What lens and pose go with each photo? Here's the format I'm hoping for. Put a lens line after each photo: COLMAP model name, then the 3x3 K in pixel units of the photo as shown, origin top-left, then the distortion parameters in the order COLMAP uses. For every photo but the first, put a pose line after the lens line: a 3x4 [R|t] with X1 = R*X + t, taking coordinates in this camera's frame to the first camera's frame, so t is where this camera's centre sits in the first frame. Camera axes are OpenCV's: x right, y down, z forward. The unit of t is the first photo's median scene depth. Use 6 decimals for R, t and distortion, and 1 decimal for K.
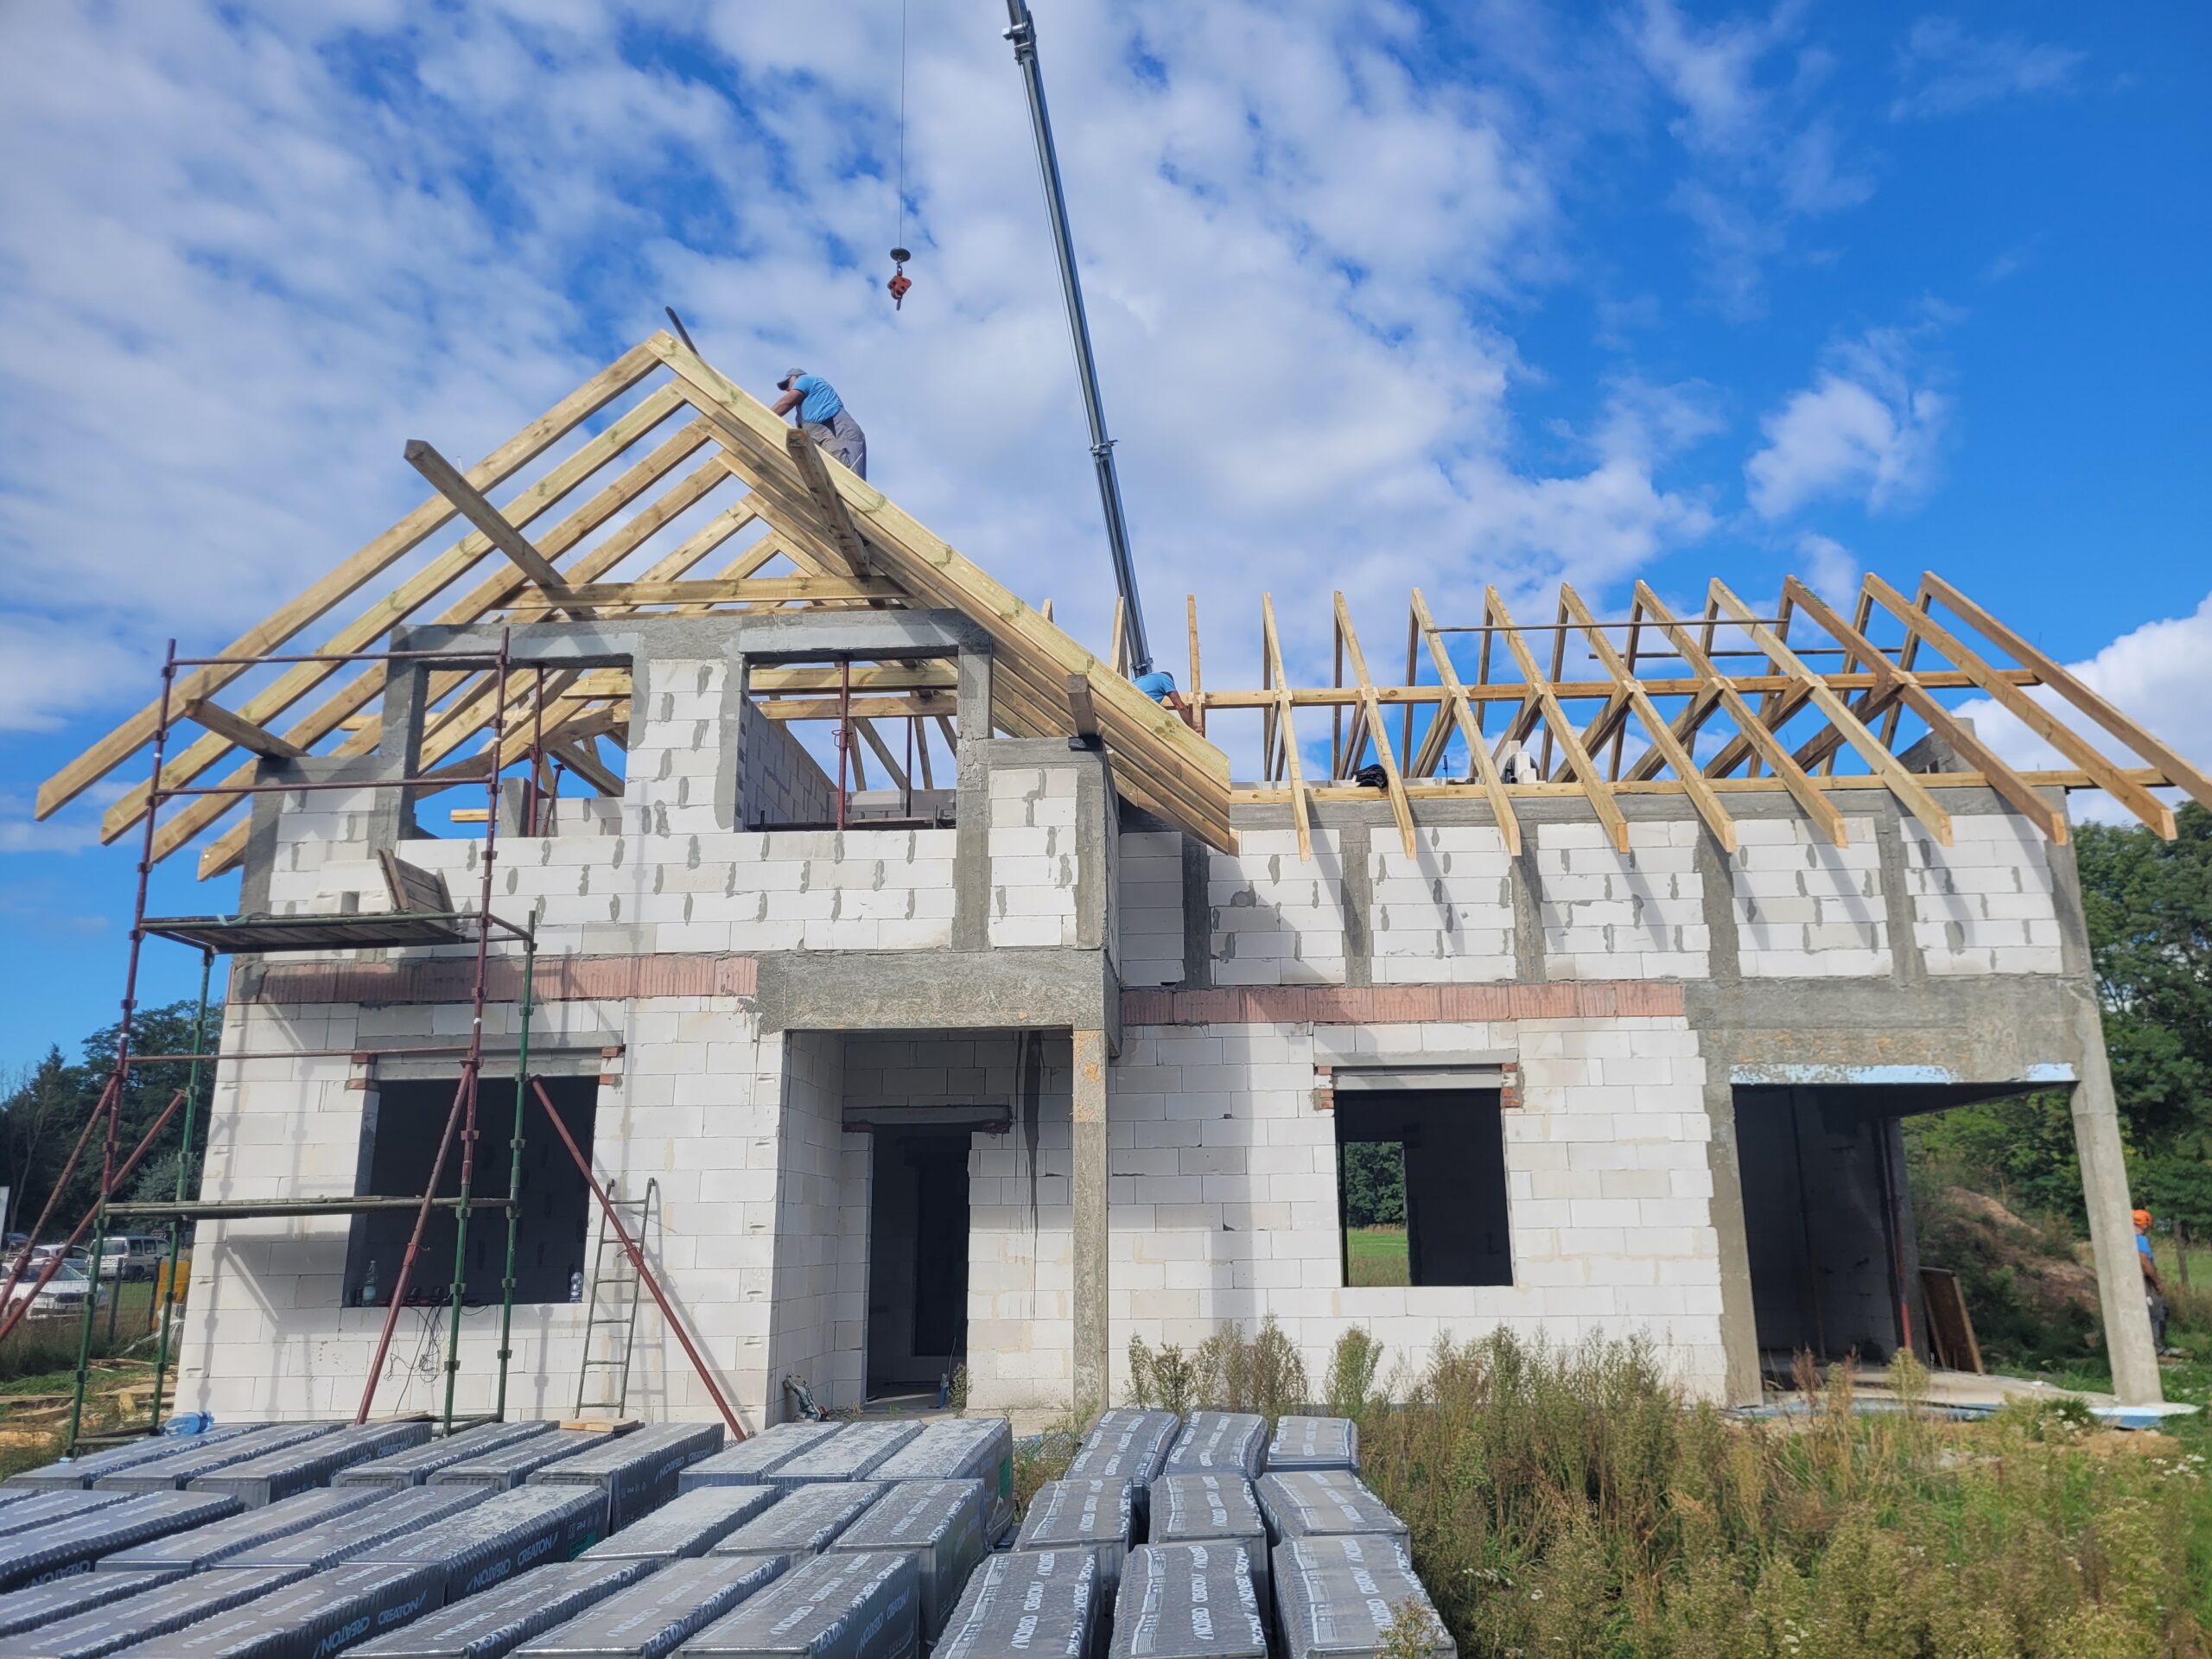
lens RADIAL K [[1685.4, 0, 1114.1], [0, 1685.4, 817.7], [0, 0, 1]] dist [0.055326, -0.081133]
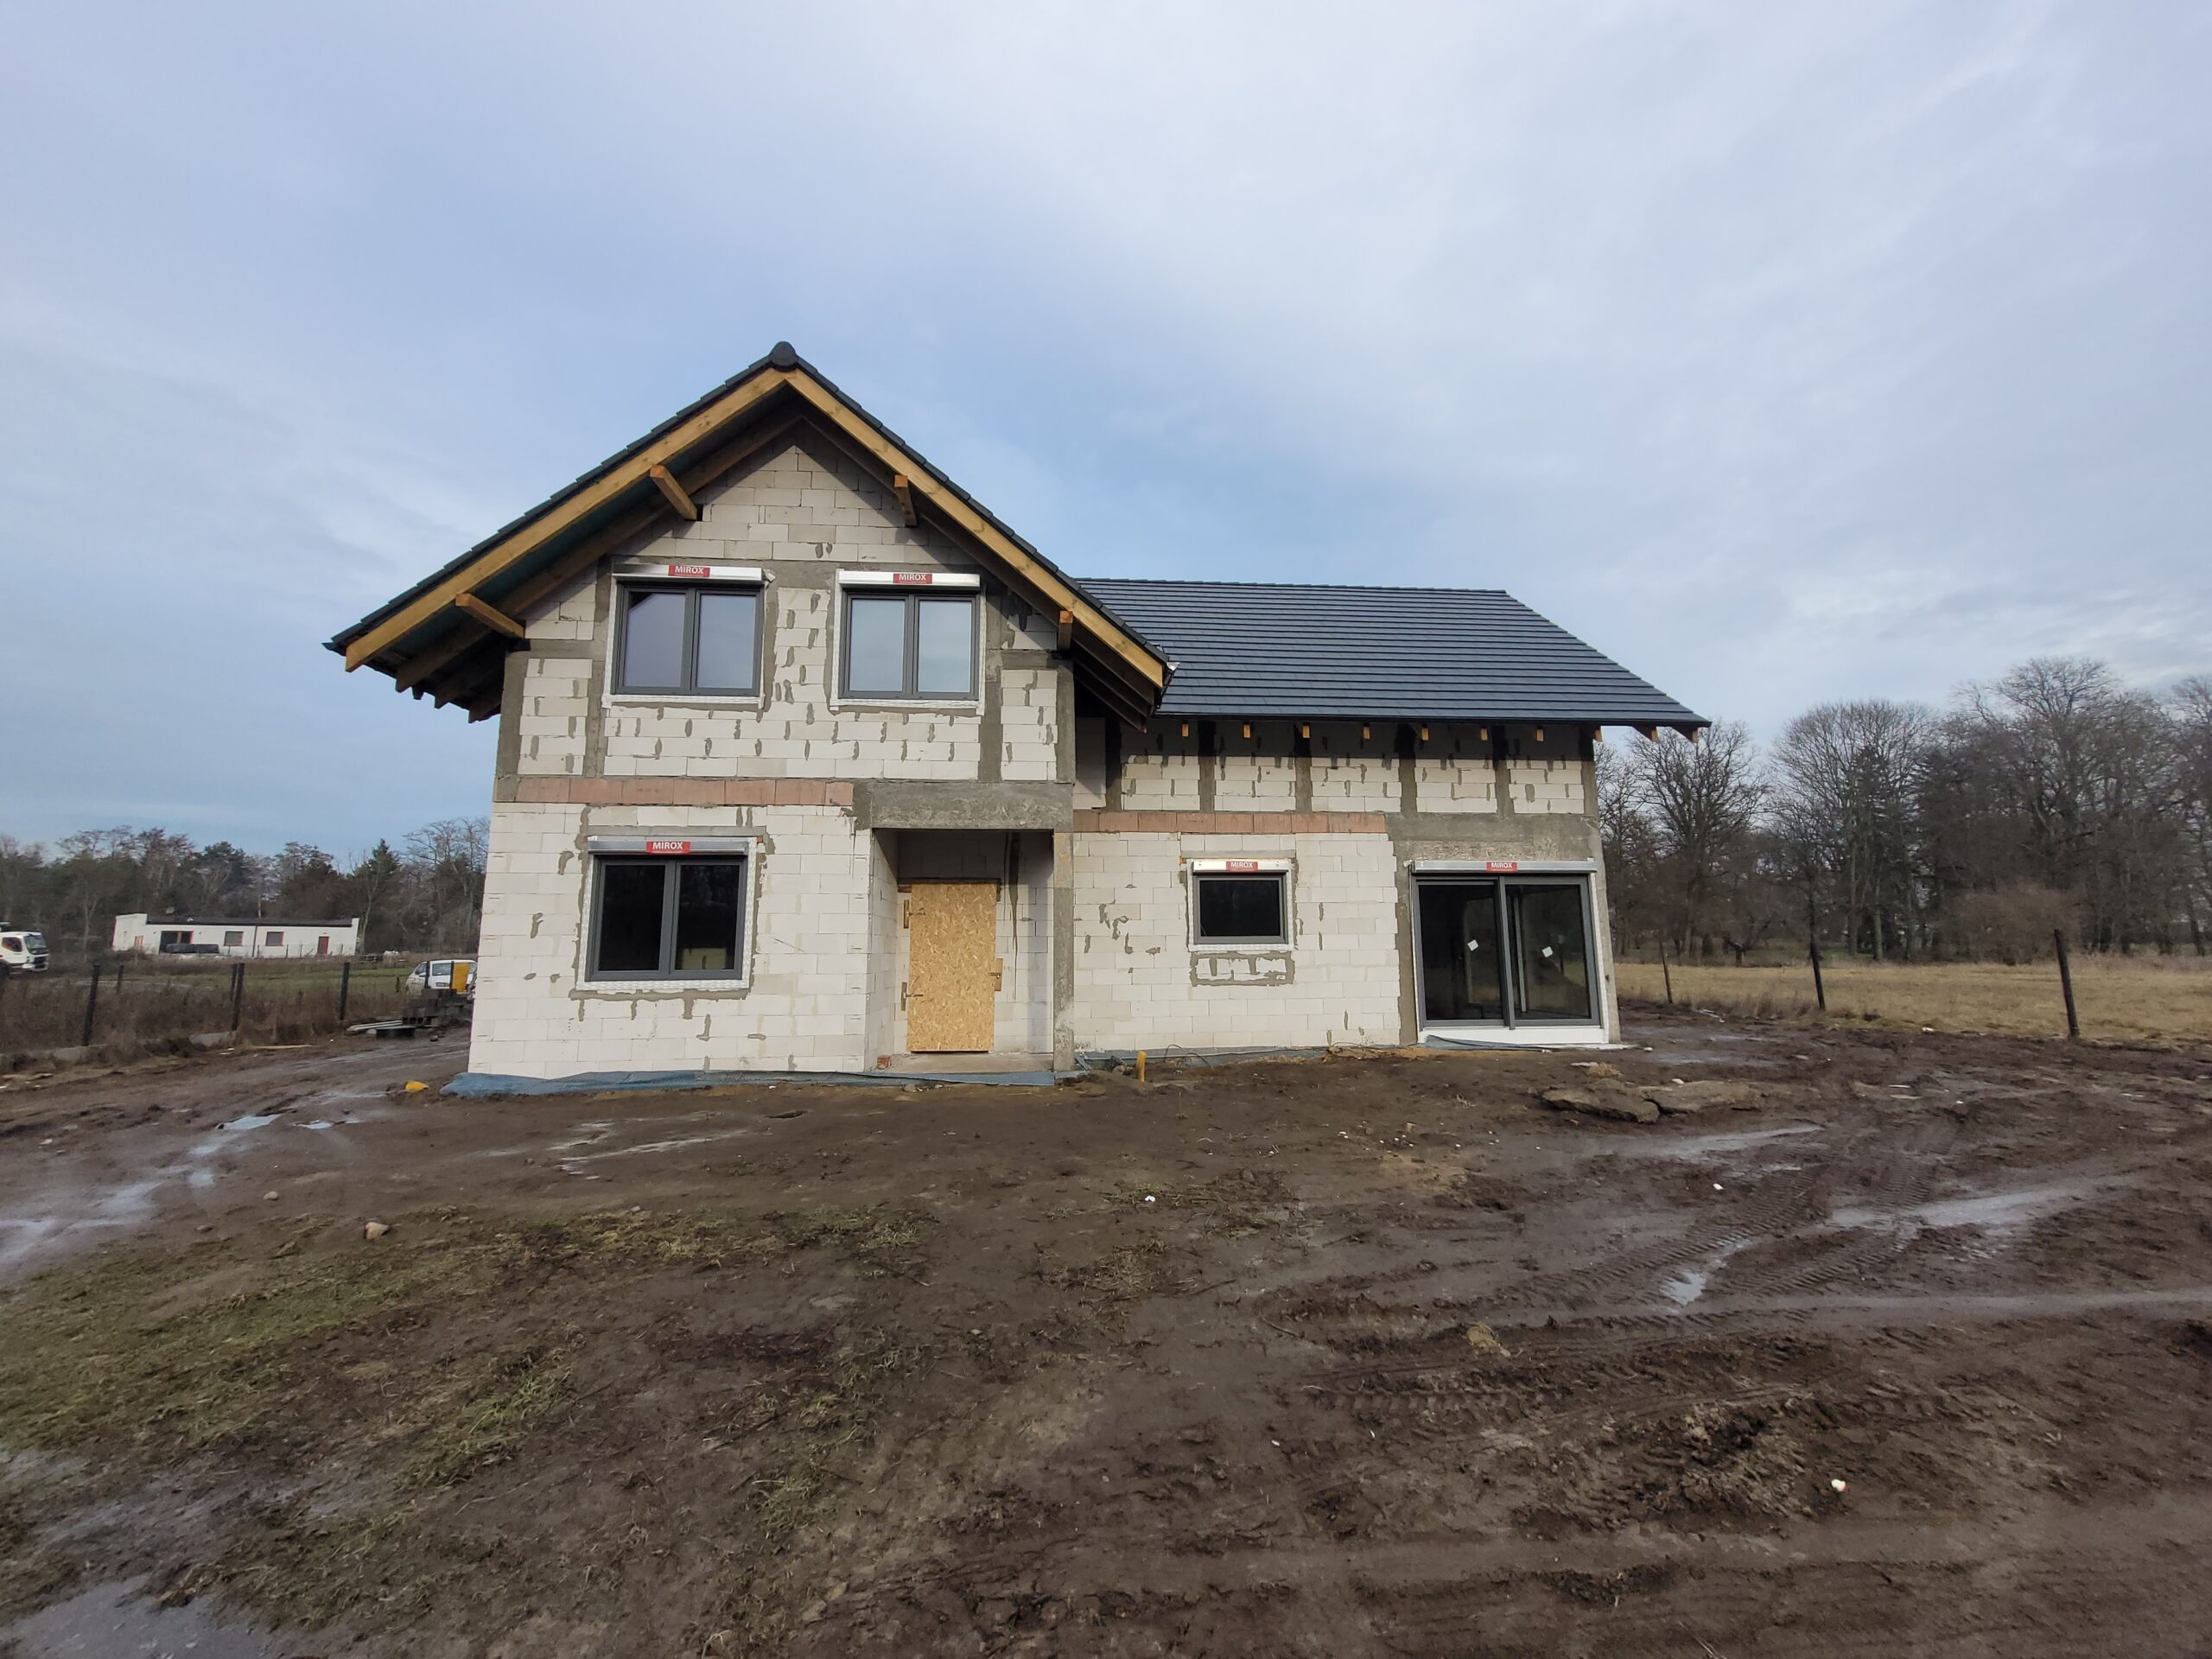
lens RADIAL K [[875.3, 0, 1112.8], [0, 875.3, 841.3], [0, 0, 1]] dist [-0.000667, -0.000028]
pose [[0.989952, 0.020412, 0.139926, -0.076134], [-0.036837, 0.992587, 0.115820, 0.030687], [-0.136524, -0.119810, 0.983365, 0.141061]]
